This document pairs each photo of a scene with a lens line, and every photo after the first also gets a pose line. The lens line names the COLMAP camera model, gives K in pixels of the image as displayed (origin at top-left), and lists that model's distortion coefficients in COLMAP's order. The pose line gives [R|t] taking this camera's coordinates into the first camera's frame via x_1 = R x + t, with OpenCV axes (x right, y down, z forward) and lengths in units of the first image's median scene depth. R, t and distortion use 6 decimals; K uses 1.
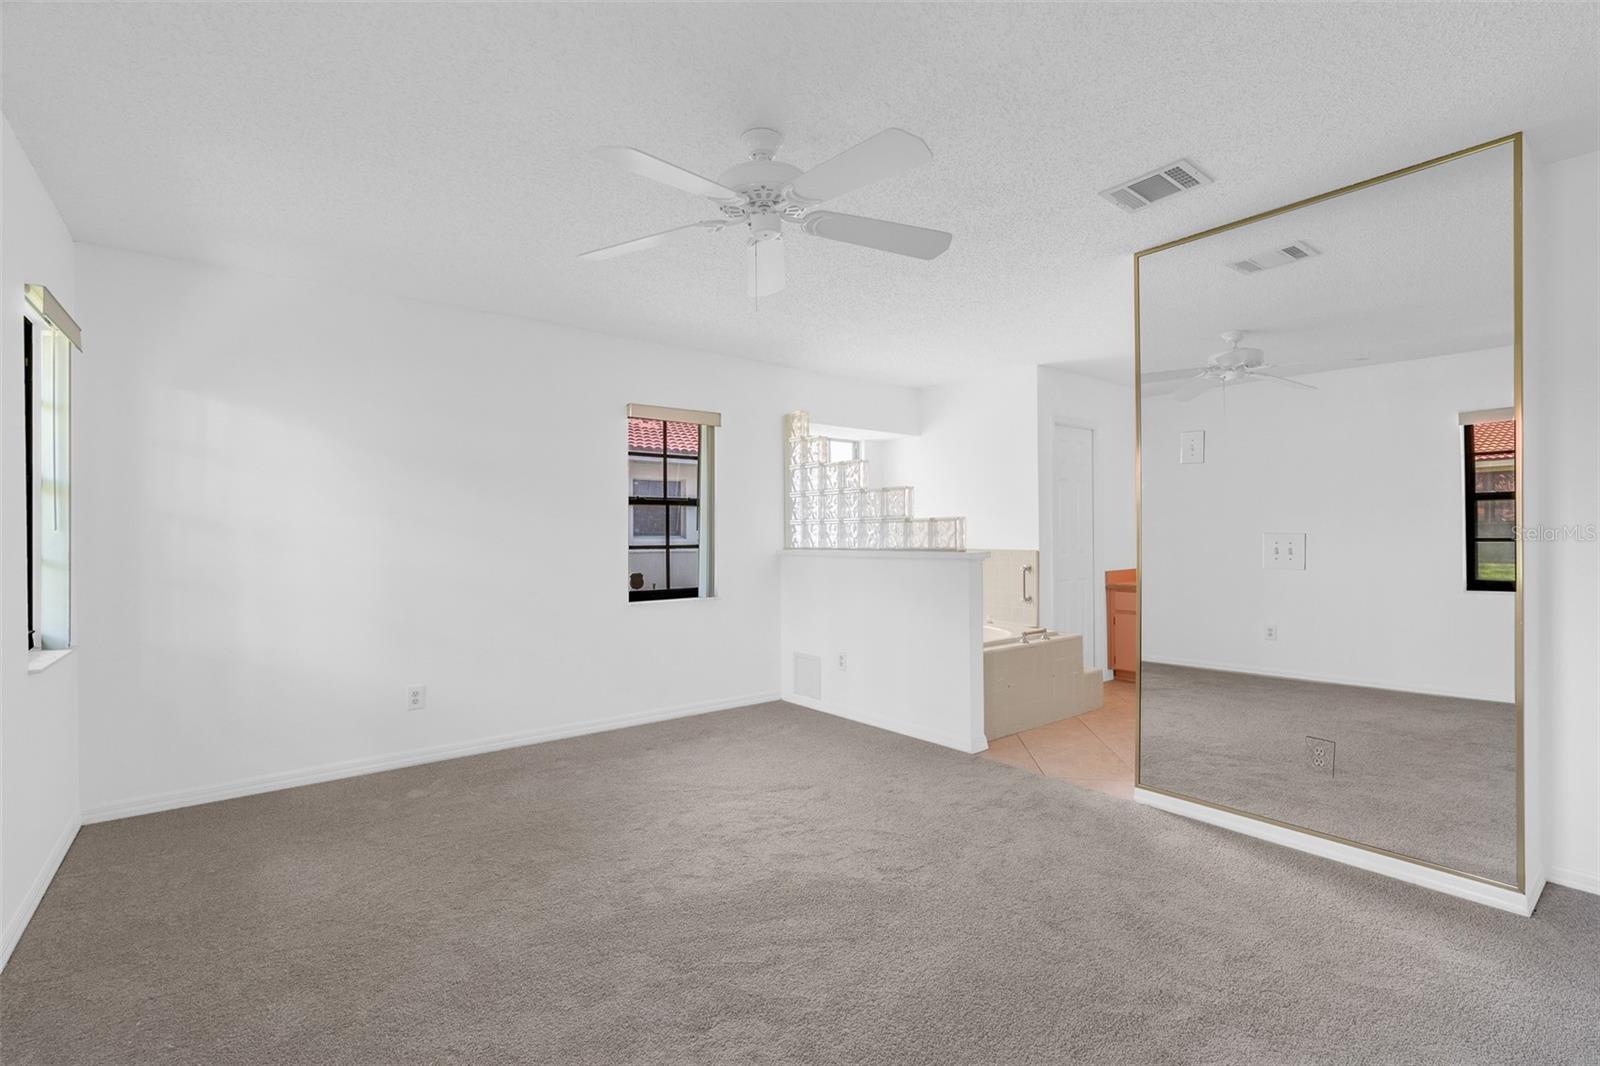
lens RADIAL K [[706.3, 0, 800.0], [0, 706.3, 533.0], [0, 0, 1]] dist [-0.012222, 0.000172]
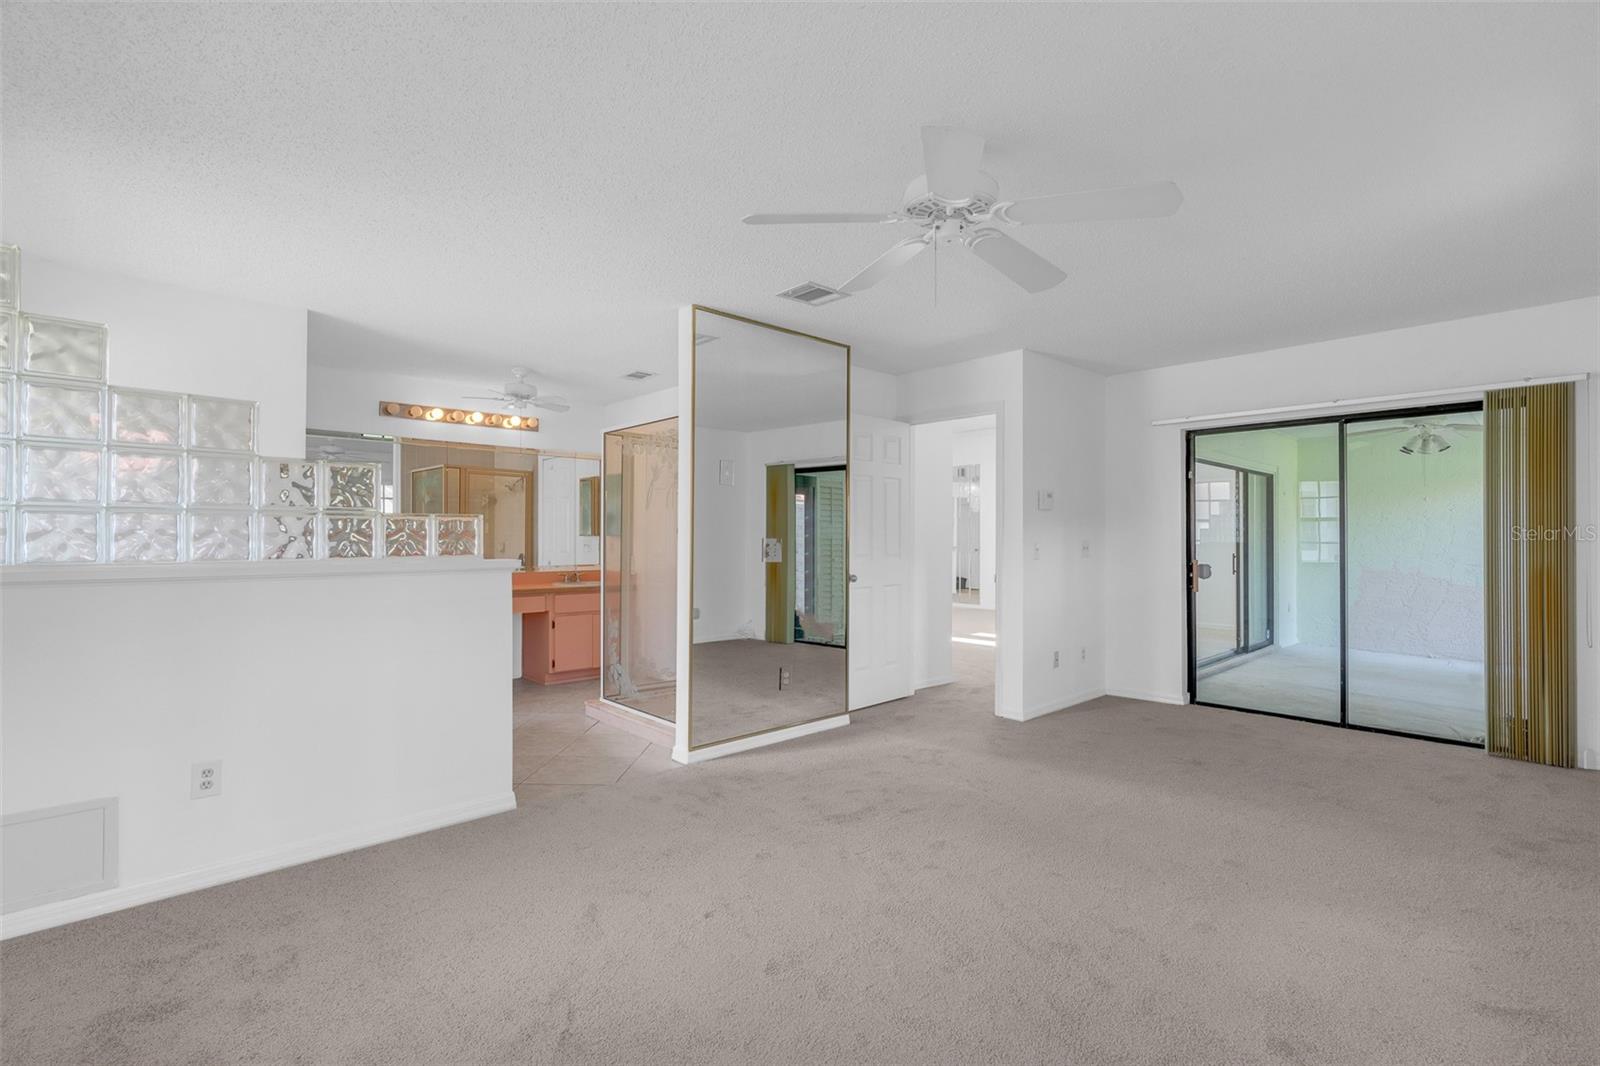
lens RADIAL K [[706.3, 0, 800.0], [0, 706.3, 533.0], [0, 0, 1]] dist [-0.012222, 0.000172]
pose [[-0.062335, 0.008388, 0.998020, -0.752402], [-0.007046, 0.999936, -0.008845, 0.000668], [-0.998030, -0.007583, -0.062272, 0.918889]]
